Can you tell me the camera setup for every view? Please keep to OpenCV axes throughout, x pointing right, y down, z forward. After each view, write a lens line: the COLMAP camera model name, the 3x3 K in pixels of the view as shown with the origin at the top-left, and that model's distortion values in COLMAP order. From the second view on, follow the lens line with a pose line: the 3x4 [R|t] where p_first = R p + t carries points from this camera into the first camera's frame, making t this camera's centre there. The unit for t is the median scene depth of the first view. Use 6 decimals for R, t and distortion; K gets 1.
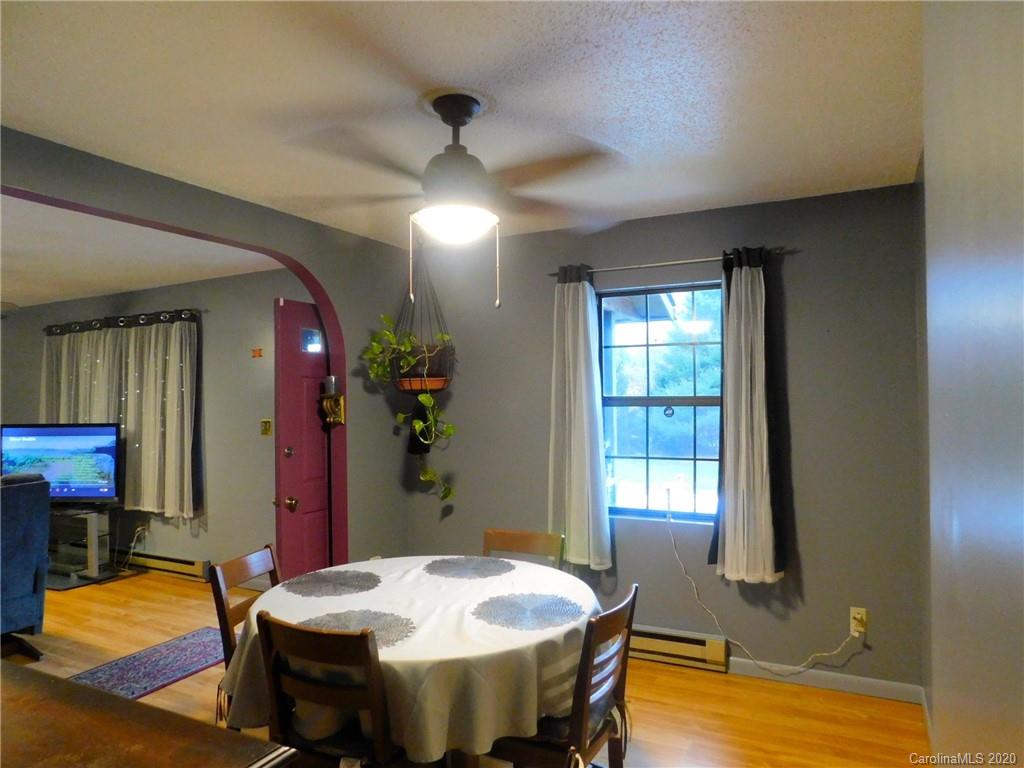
lens RADIAL K [[676.5, 0, 514.1], [0, 676.5, 383.6], [0, 0, 1]] dist [-0.064767, 0.047261]
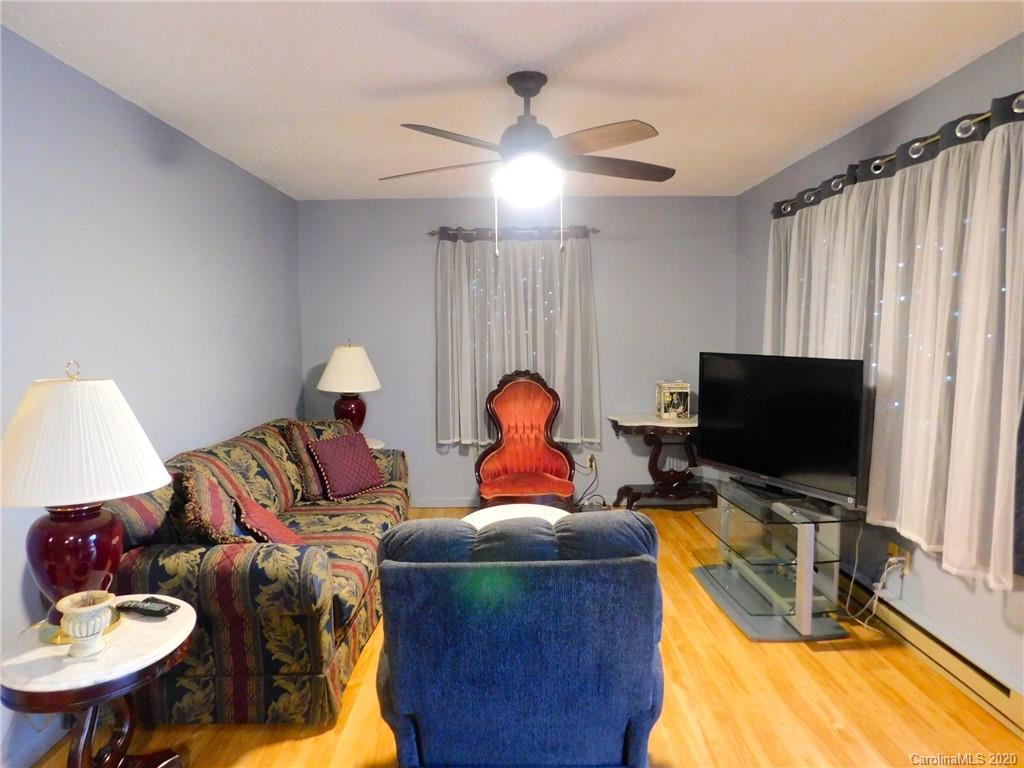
lens RADIAL K [[676.5, 0, 514.1], [0, 676.5, 383.6], [0, 0, 1]] dist [-0.064767, 0.047261]
pose [[0.472644, 0.083995, -0.877241, -0.336387], [0.019635, 0.994196, 0.105773, 0.022011], [0.881034, -0.067217, 0.468252, 0.657098]]
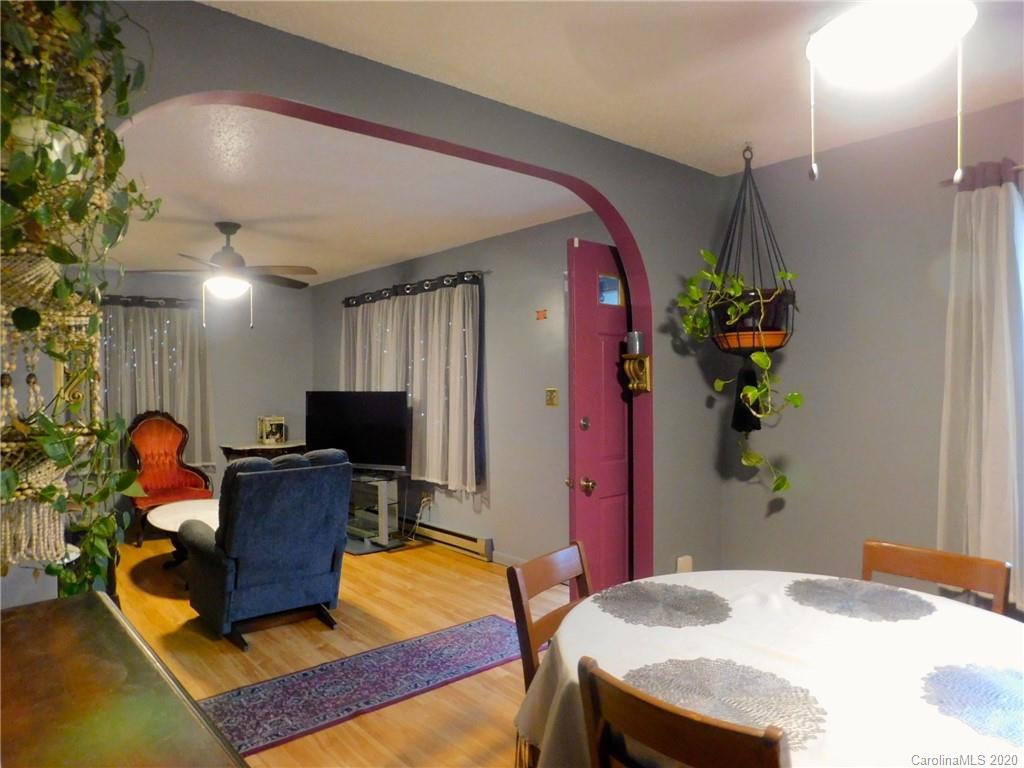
lens RADIAL K [[676.5, 0, 514.1], [0, 676.5, 383.6], [0, 0, 1]] dist [-0.064767, 0.047261]
pose [[0.927170, 0.009516, -0.374520, -0.092239], [0.001218, 0.999596, 0.028414, 0.025257], [0.374639, -0.026801, 0.926783, 0.172428]]
